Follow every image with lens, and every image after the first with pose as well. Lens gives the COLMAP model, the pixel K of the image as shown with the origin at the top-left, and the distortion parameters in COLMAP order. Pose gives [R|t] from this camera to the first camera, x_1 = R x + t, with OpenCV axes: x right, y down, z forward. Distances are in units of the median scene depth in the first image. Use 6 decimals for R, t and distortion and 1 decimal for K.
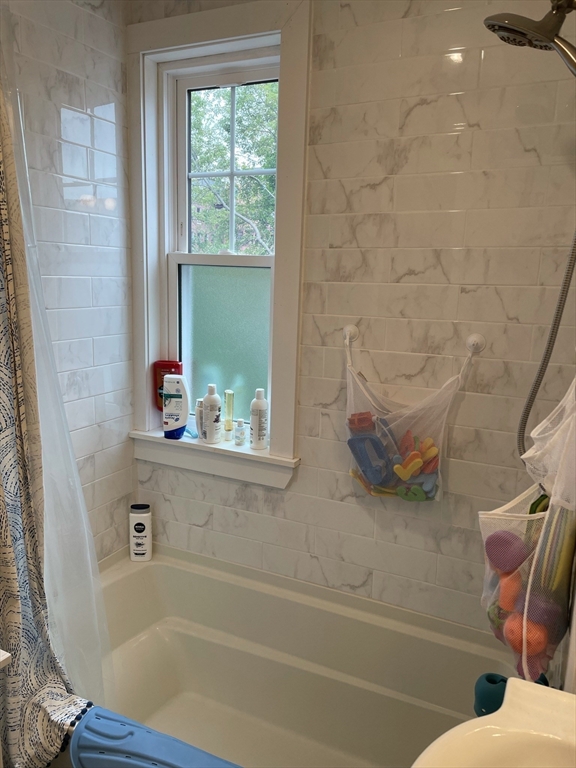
lens RADIAL K [[581.7, 0, 288.0], [0, 581.7, 384.0], [0, 0, 1]] dist [0.089562, -0.151733]
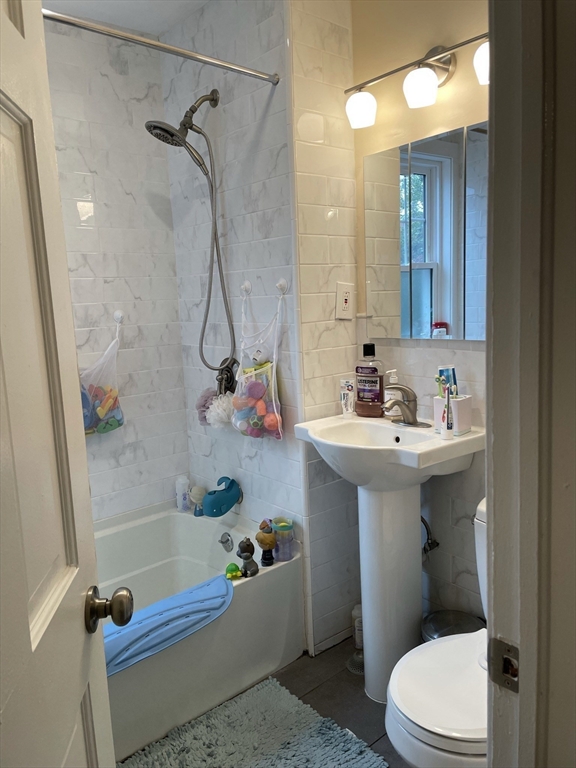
lens RADIAL K [[581.7, 0, 288.0], [0, 581.7, 384.0], [0, 0, 1]] dist [0.089562, -0.151733]
pose [[0.405407, -0.180649, 0.896109, -0.871801], [0.219405, 0.970854, 0.096457, 0.048877], [-0.887416, 0.157506, 0.433226, -0.012052]]
